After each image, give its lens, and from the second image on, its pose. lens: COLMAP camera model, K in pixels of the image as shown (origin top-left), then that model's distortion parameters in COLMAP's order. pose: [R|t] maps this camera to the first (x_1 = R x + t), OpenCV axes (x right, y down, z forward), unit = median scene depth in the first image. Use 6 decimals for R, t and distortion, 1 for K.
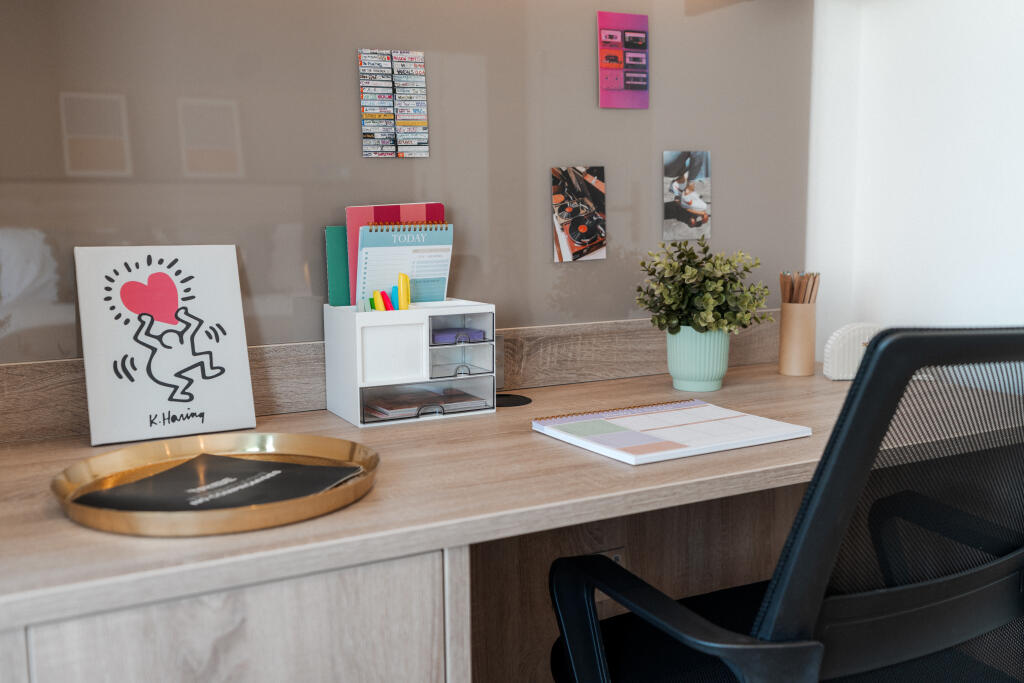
lens RADIAL K [[990.1, 0, 514.1], [0, 990.1, 340.9], [0, 0, 1]] dist [0.010058, 0.000000]
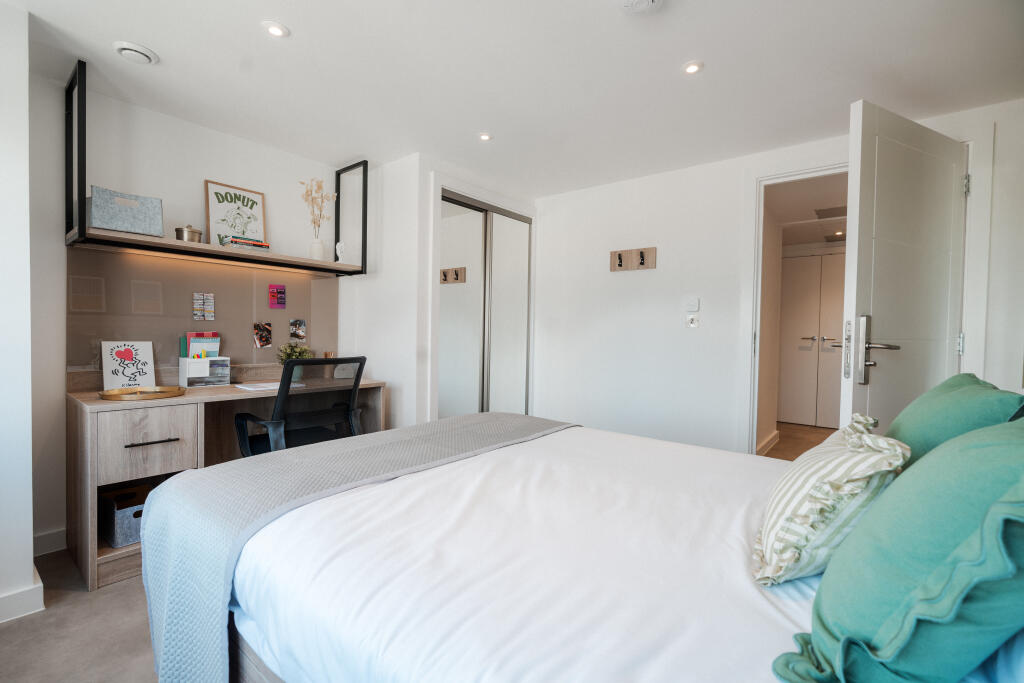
lens RADIAL K [[455.3, 0, 513.4], [0, 455.3, 341.0], [0, 0, 1]] dist [-0.004895, 0.001857]
pose [[0.925915, 0.020051, 0.377198, 0.329950], [0.020298, 0.994506, -0.102690, 0.103326], [-0.377185, 0.102739, 0.920422, -1.078910]]
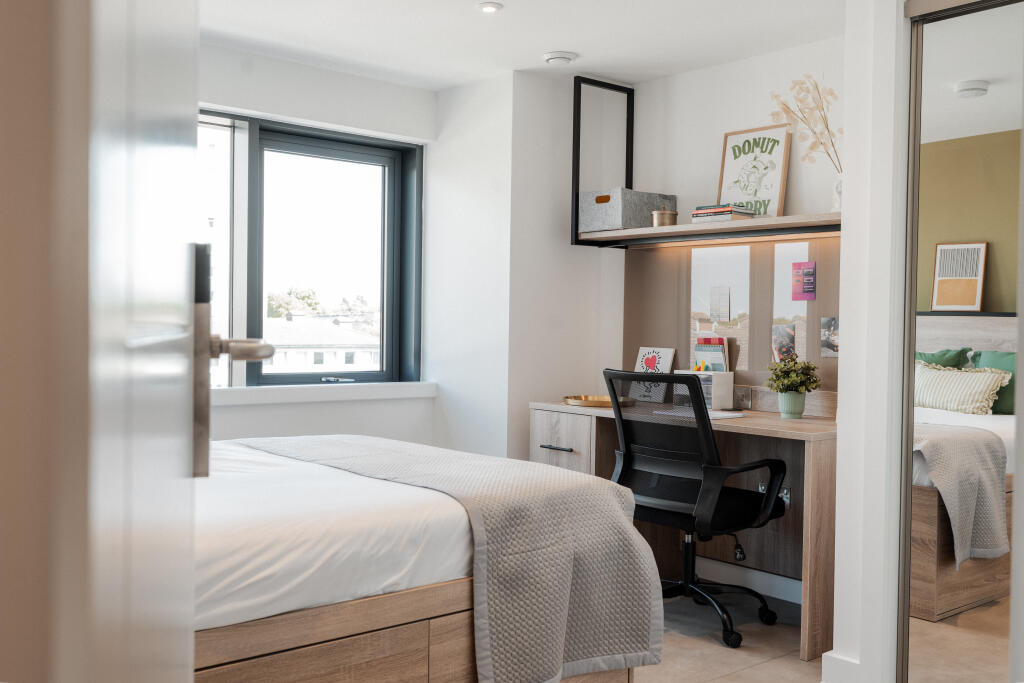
lens RADIAL K [[990.1, 0, 513.7], [0, 990.1, 345.8], [0, 0, 1]] dist [0.010058, 0.000000]
pose [[0.204158, 0.034265, -0.978338, 2.566792], [-0.144223, 0.989535, 0.004561, -0.040917], [0.968256, 0.140168, 0.206963, -0.173148]]
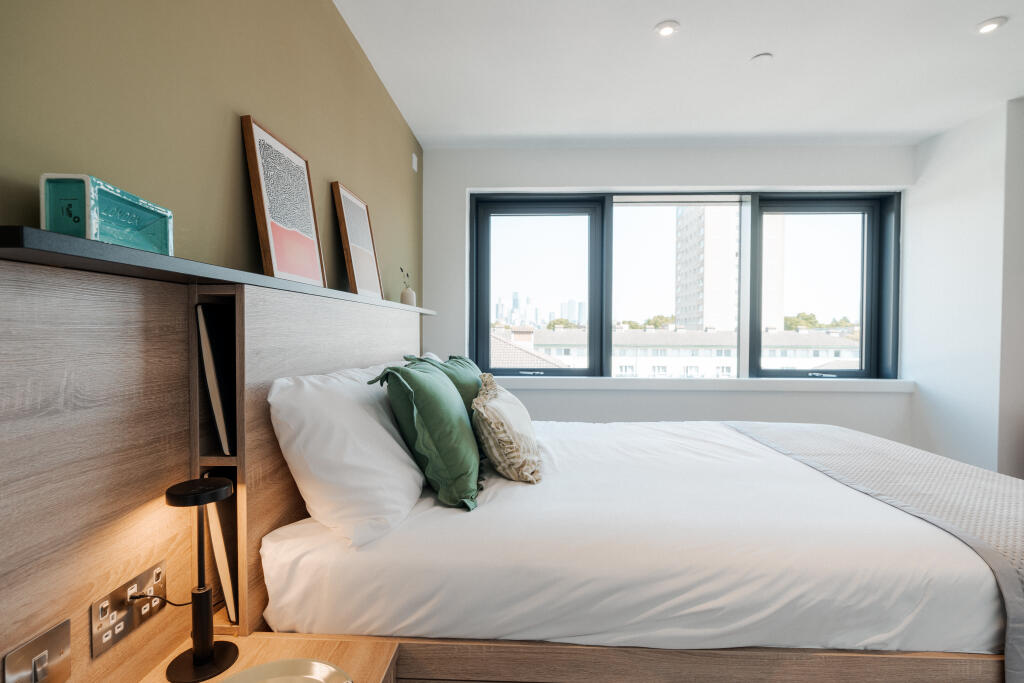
lens RADIAL K [[493.6, 0, 517.3], [0, 493.6, 342.0], [0, 0, 1]] dist [-0.008029, 0.003948]
pose [[-0.510010, 0.026998, -0.859745, 1.861420], [-0.110252, 0.989211, 0.096466, -0.040319], [0.853074, 0.143987, -0.501531, -0.124503]]
